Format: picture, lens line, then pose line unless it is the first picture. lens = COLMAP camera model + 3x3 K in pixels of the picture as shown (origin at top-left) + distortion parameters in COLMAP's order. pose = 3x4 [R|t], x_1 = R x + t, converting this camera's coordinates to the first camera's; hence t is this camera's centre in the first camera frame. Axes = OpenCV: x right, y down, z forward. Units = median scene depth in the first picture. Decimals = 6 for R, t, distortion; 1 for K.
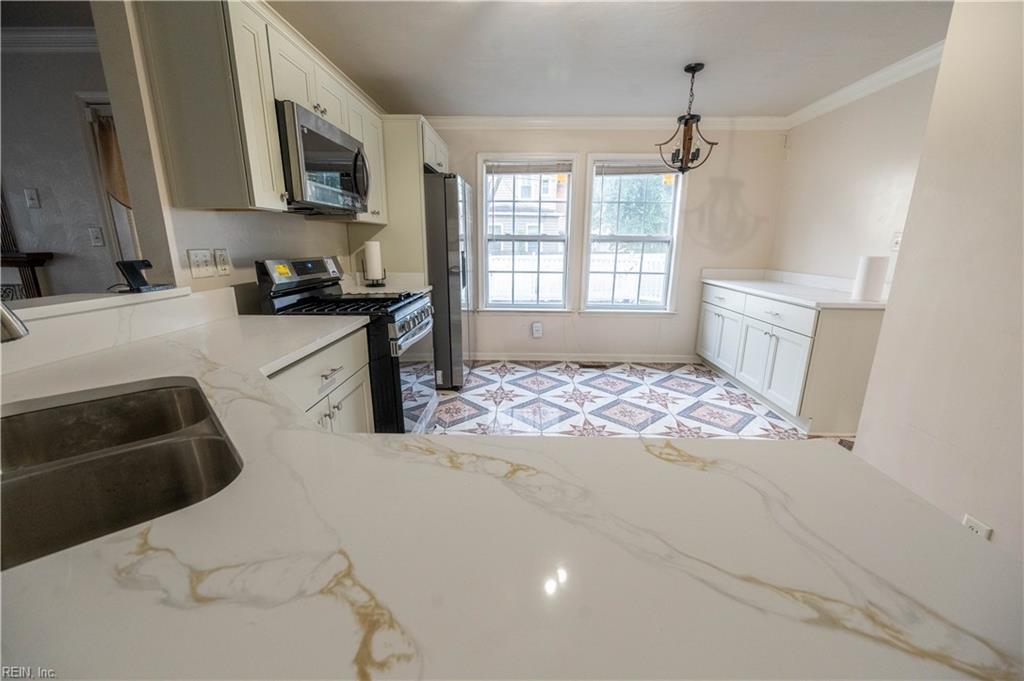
lens RADIAL K [[399.5, 0, 507.9], [0, 399.5, 347.9], [0, 0, 1]] dist [-0.029180, -0.000402]
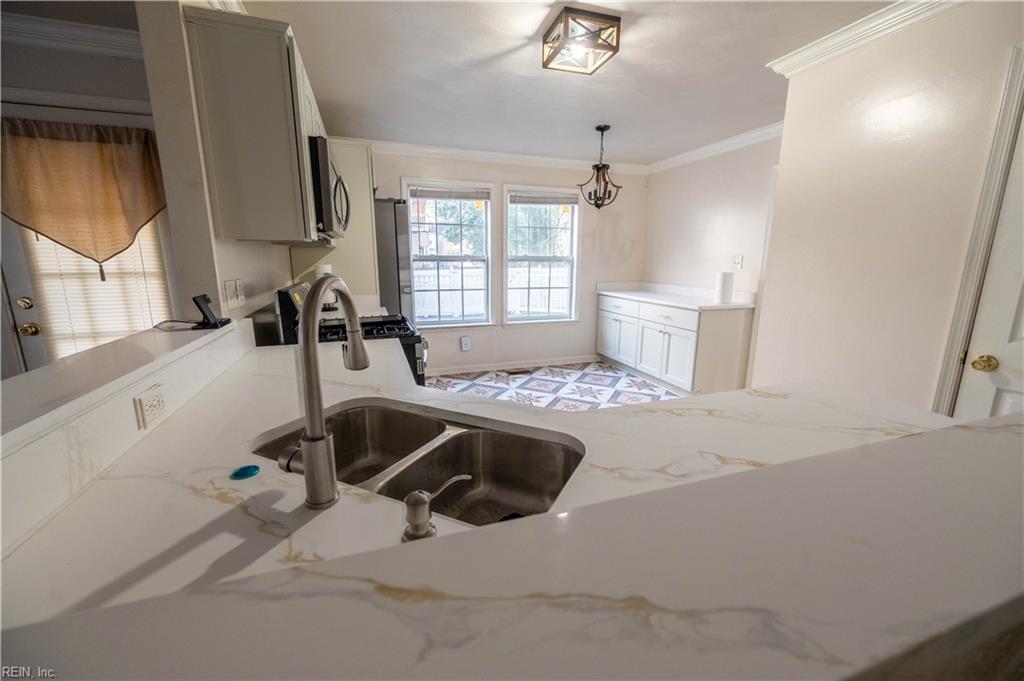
lens RADIAL K [[399.5, 0, 517.5], [0, 399.5, 344.2], [0, 0, 1]] dist [-0.029180, -0.000402]
pose [[0.928116, -0.075155, 0.364625, -0.207692], [0.092269, 0.995291, -0.029716, 0.000487], [-0.360675, 0.061224, 0.930680, -0.041491]]
